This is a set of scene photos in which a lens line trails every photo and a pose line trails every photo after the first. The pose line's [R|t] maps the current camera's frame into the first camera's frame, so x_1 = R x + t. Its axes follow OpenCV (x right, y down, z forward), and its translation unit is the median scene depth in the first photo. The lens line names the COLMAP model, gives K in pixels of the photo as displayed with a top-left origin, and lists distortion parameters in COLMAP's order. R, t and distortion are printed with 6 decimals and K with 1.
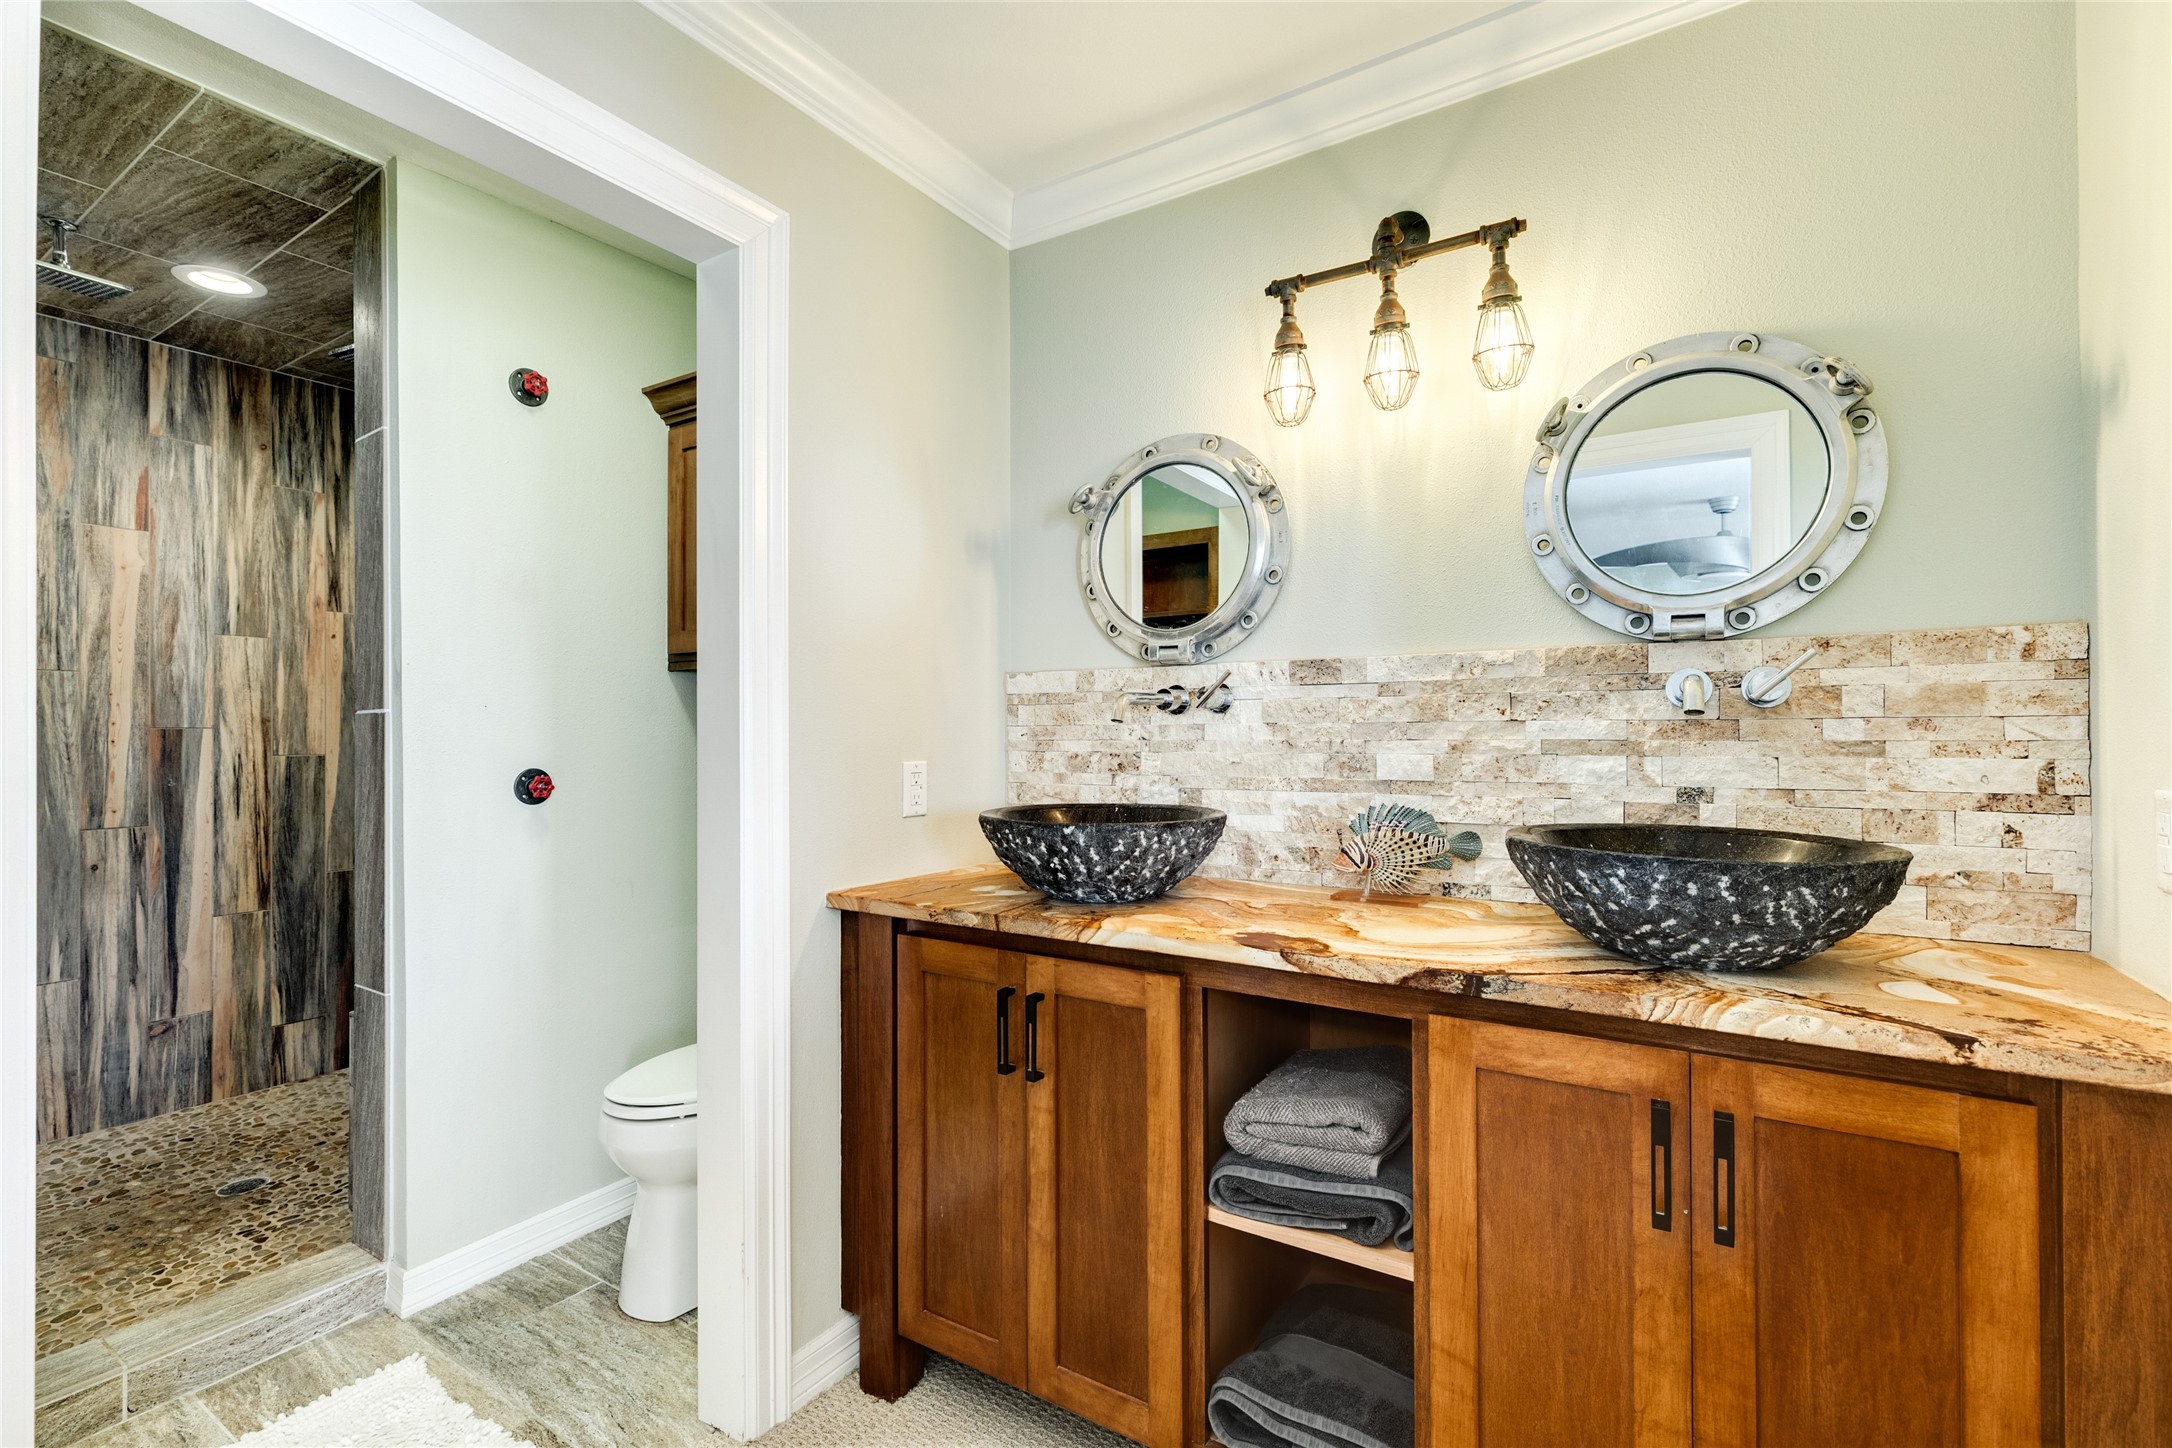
lens RADIAL K [[964.2, 0, 1085.8], [0, 964.2, 727.0], [0, 0, 1]] dist [0.005912, -0.001038]
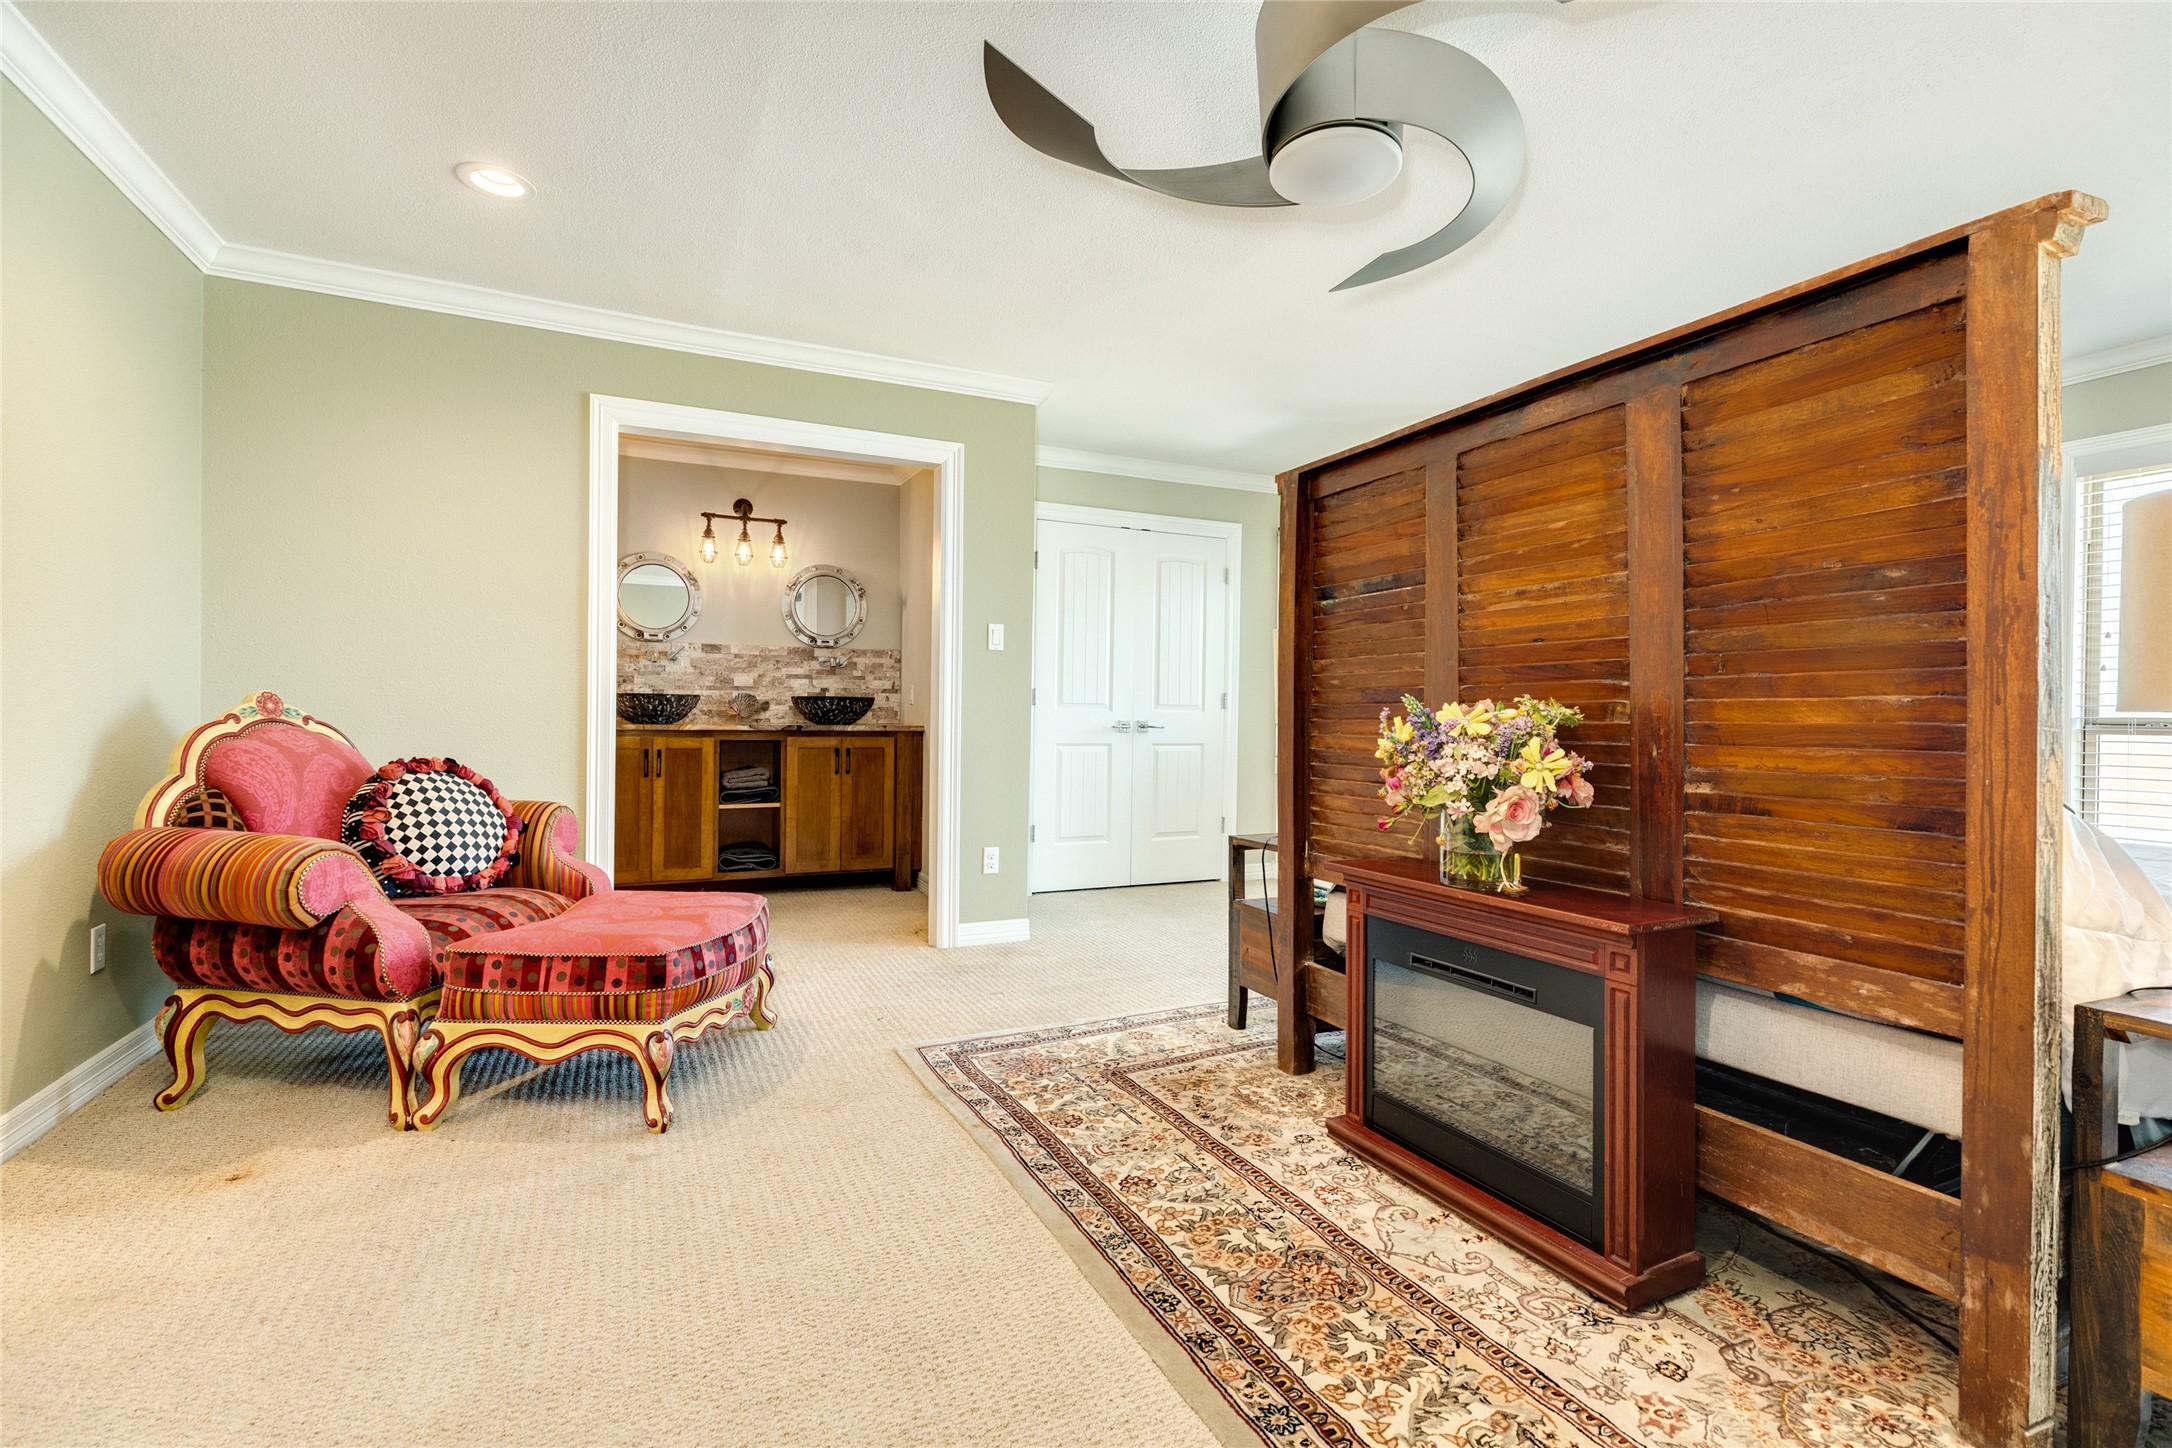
lens RADIAL K [[964.2, 0, 1085.8], [0, 964.2, 727.0], [0, 0, 1]] dist [0.005912, -0.001038]
pose [[0.534402, -0.003751, 0.845222, -1.949657], [-0.017833, 0.999718, 0.015712, 0.136645], [-0.845043, -0.023470, 0.534184, -1.809246]]
